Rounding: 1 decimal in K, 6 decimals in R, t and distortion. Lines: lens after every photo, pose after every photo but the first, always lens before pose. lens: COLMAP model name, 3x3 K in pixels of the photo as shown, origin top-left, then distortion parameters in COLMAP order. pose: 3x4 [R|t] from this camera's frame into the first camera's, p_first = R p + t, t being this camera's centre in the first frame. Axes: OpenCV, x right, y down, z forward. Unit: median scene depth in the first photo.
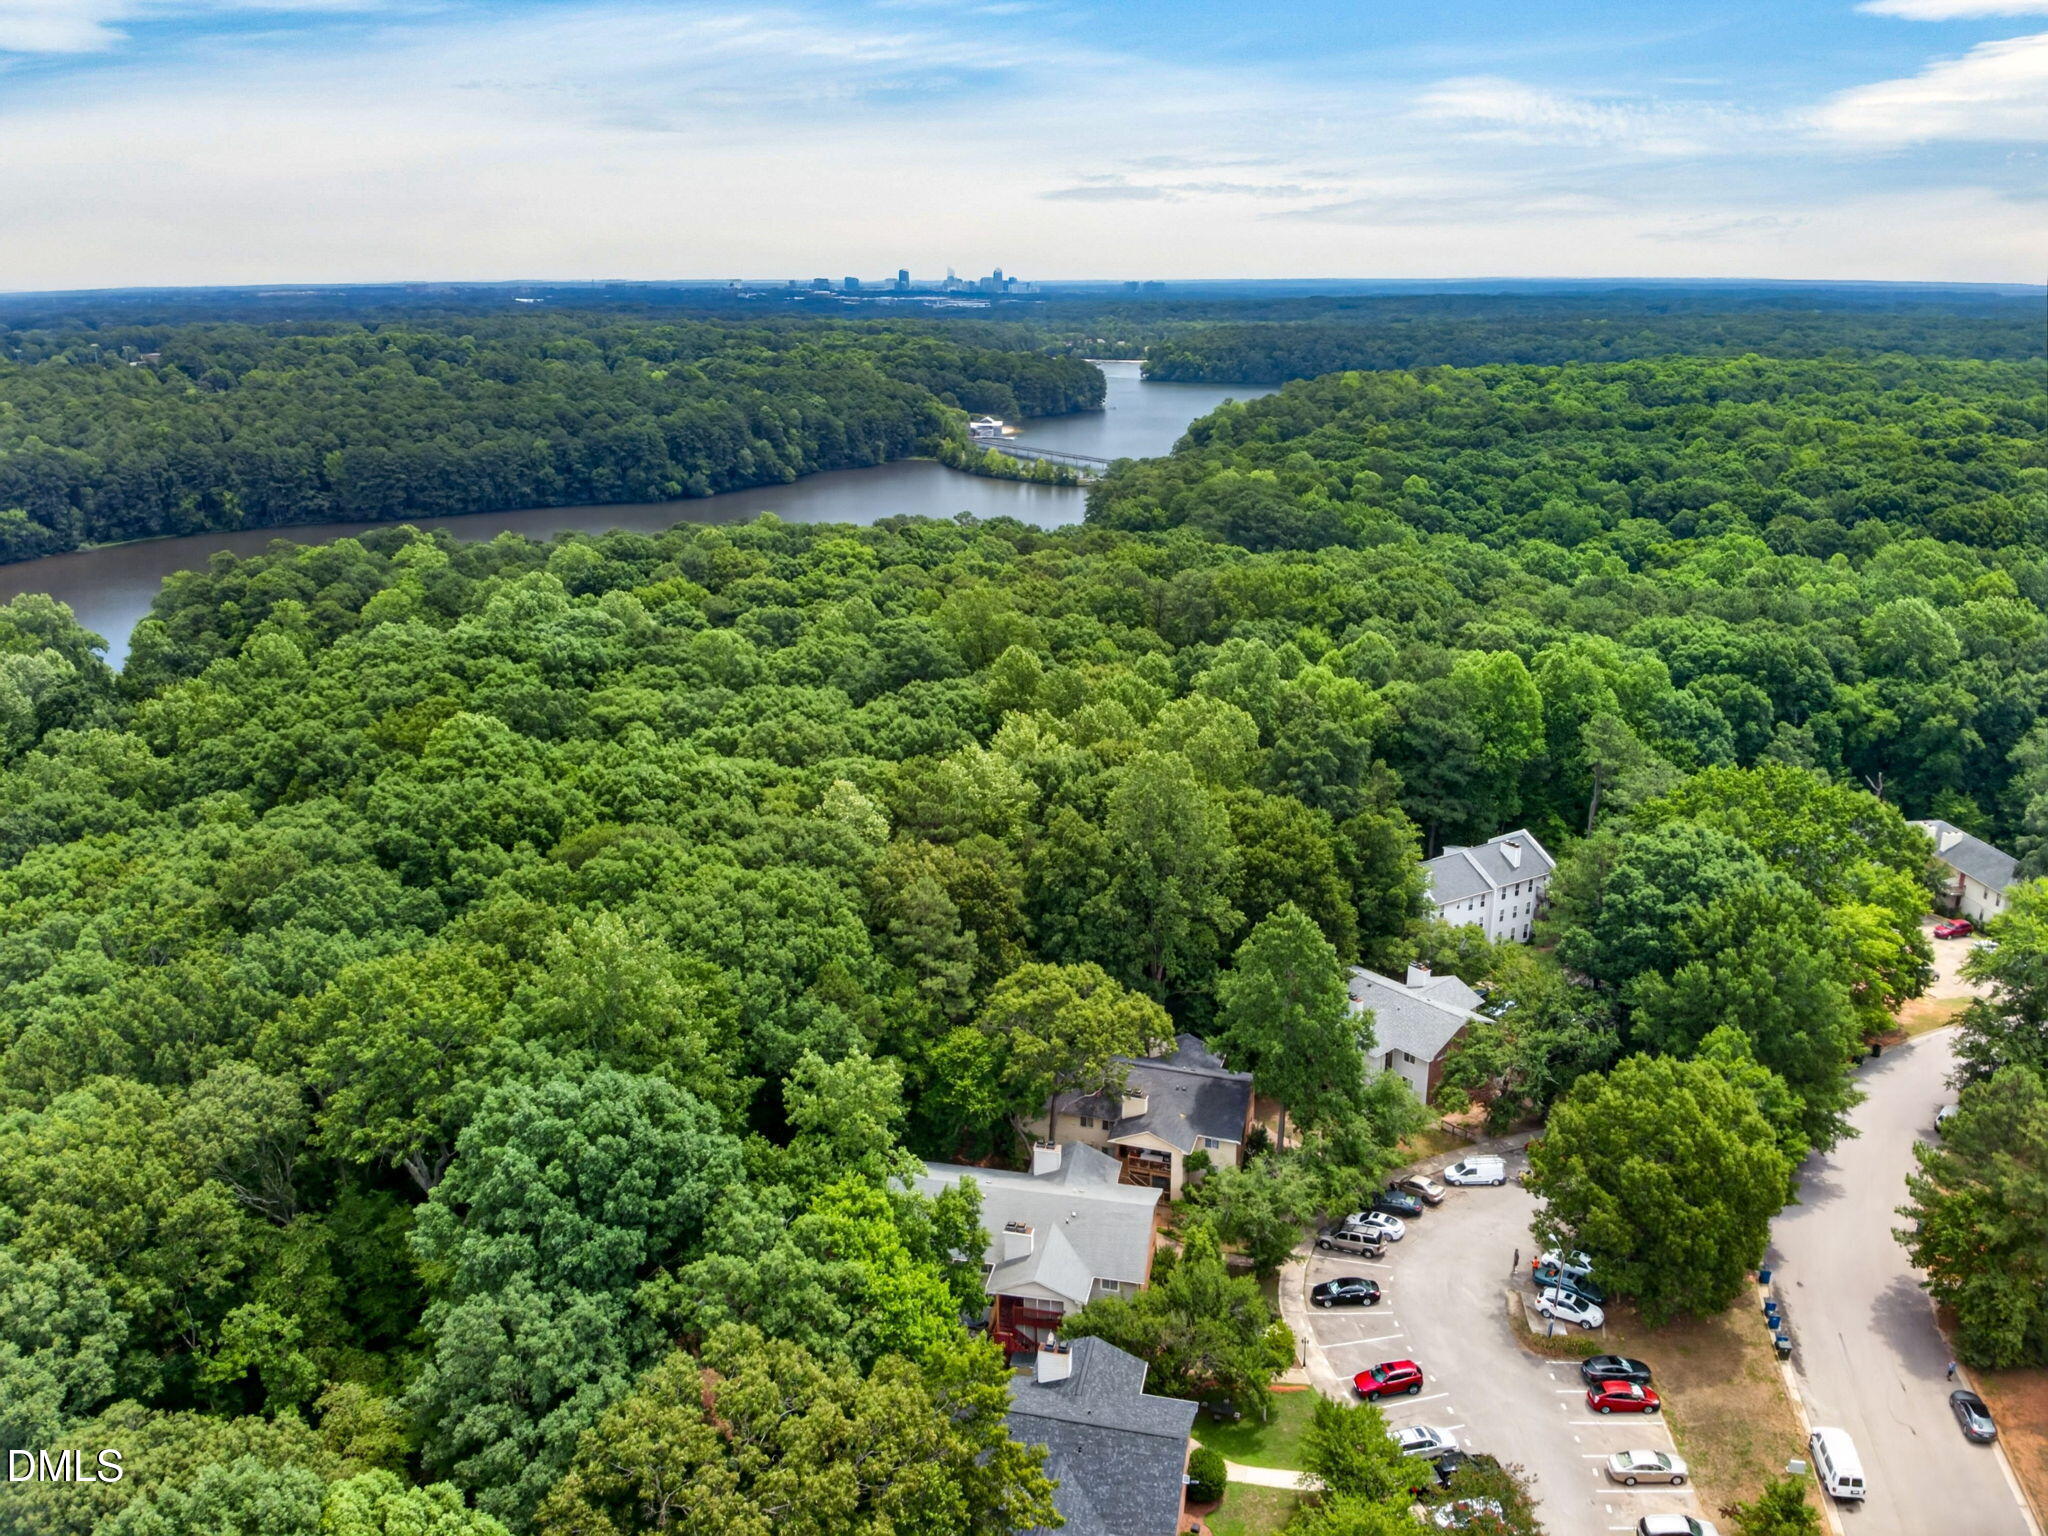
lens RADIAL K [[1536.5, 0, 1024.0], [0, 1536.5, 768.0], [0, 0, 1]] dist [0.139422, -0.300613]
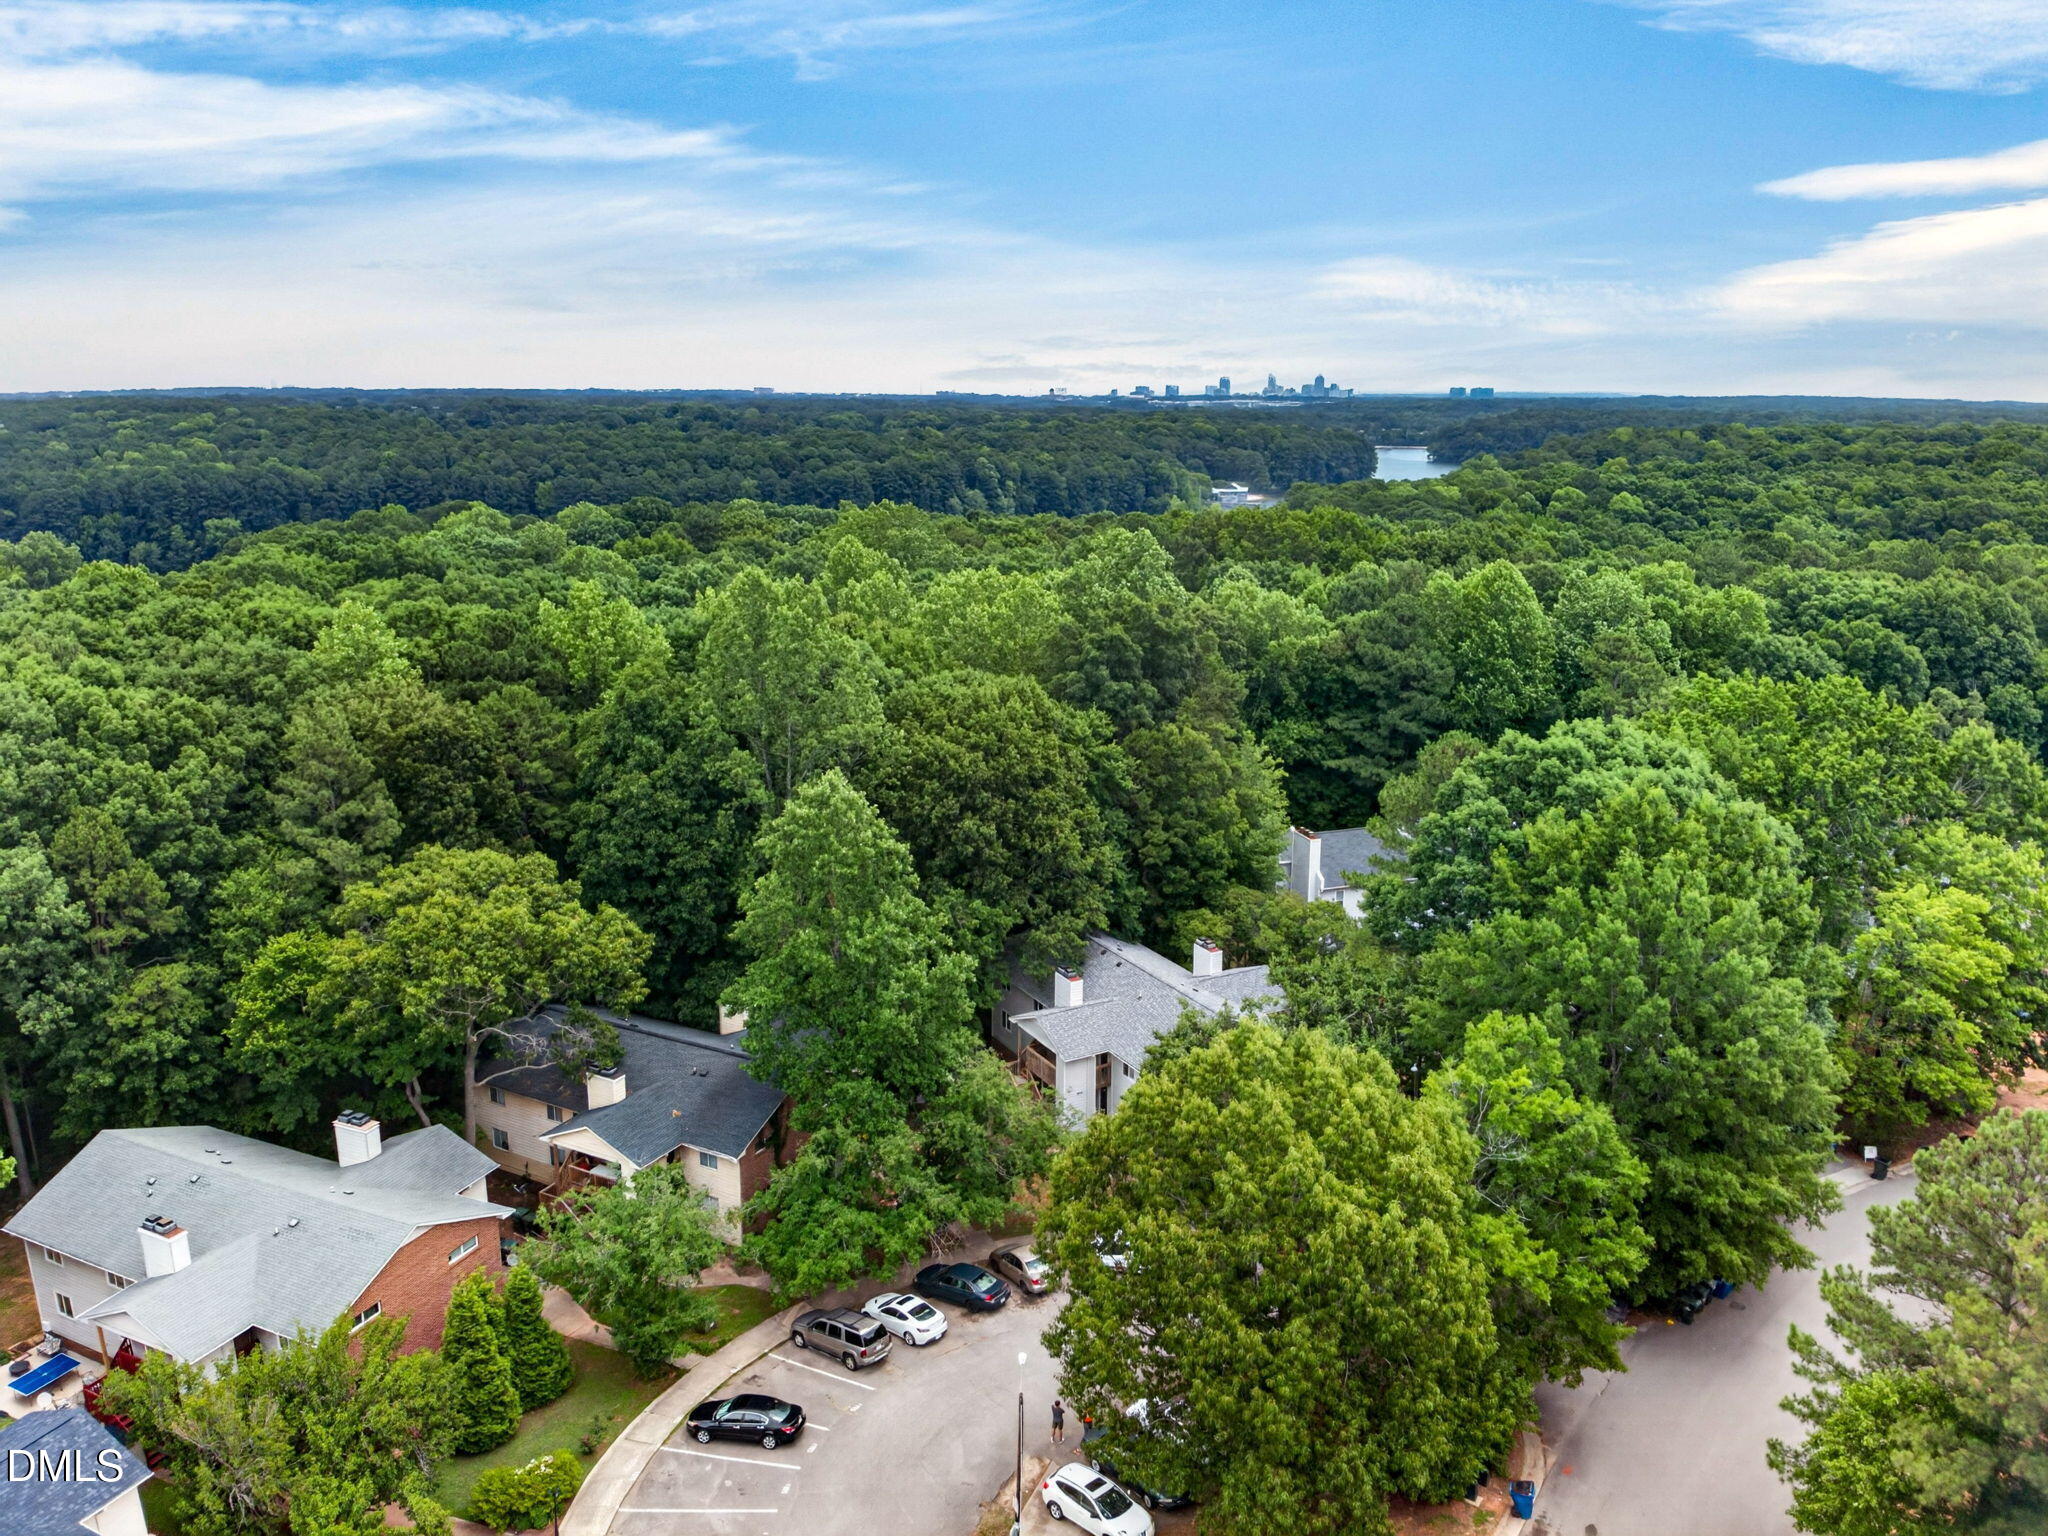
lens RADIAL K [[1533.3, 0, 1024.0], [0, 1533.3, 768.0], [0, 0, 1]] dist [0.101441, -0.220641]
pose [[0.978256, 0.054661, -0.200069, 0.224902], [-0.068198, 0.995780, -0.061403, 0.072387], [0.195869, 0.073712, 0.977856, 0.254633]]
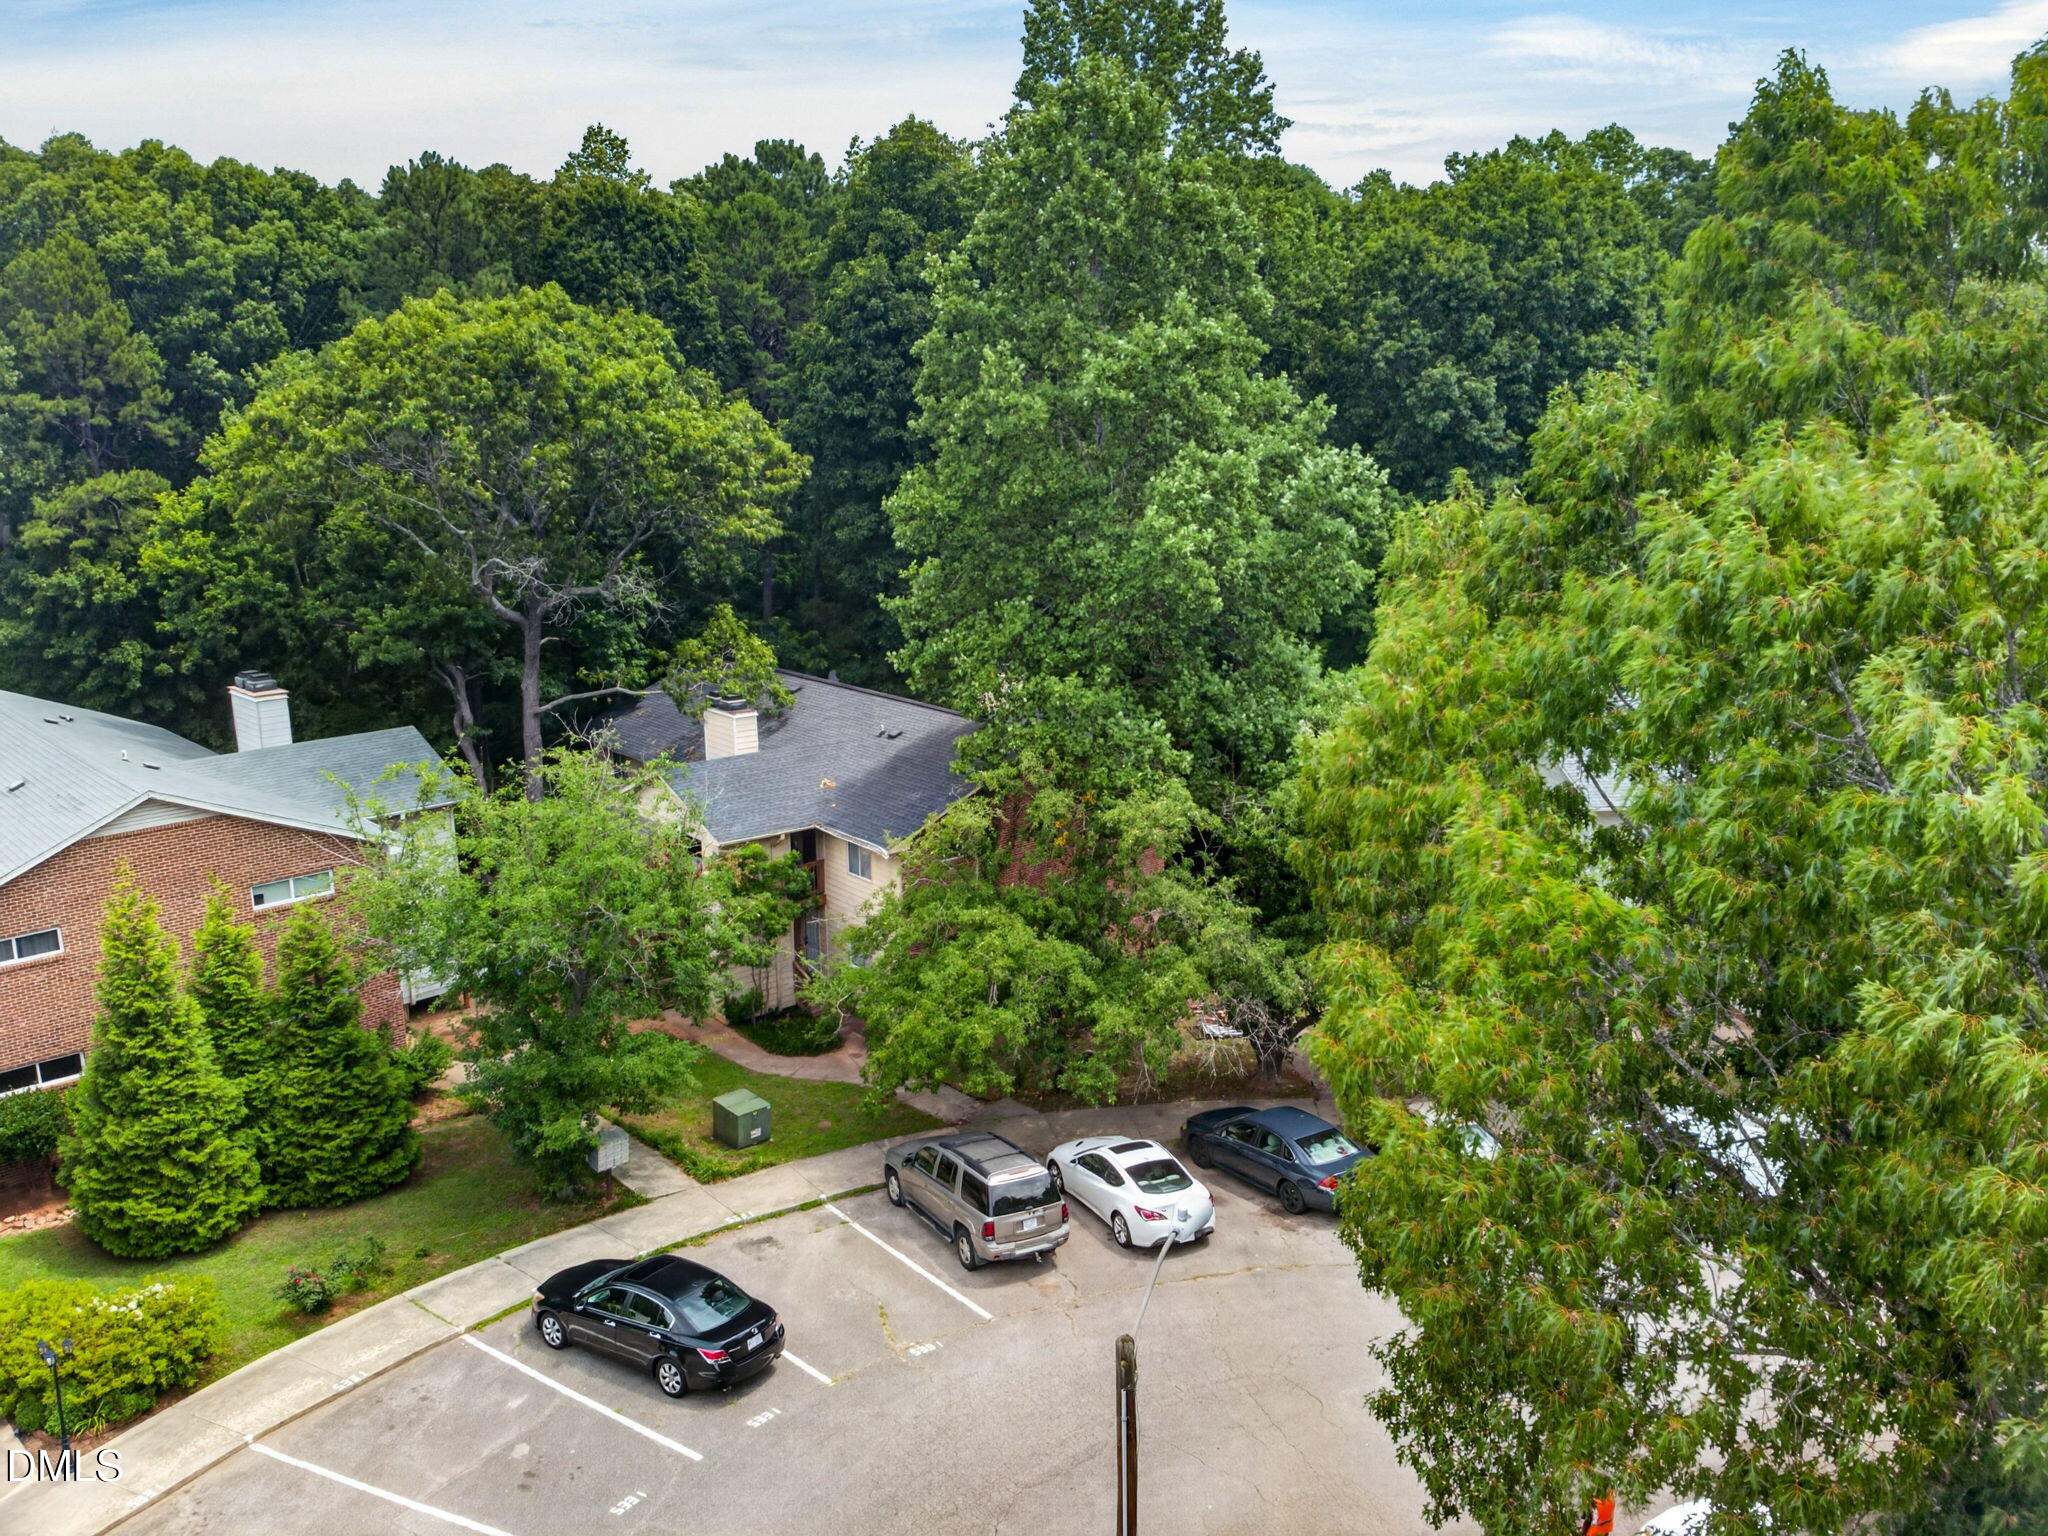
lens RADIAL K [[1533.3, 0, 1024.0], [0, 1533.3, 768.0], [0, 0, 1]] dist [0.101441, -0.220641]
pose [[0.830972, 0.120706, -0.543061, 0.204131], [-0.167990, 0.985052, -0.038104, 0.143081], [0.530344, 0.122892, 0.838828, 0.462020]]
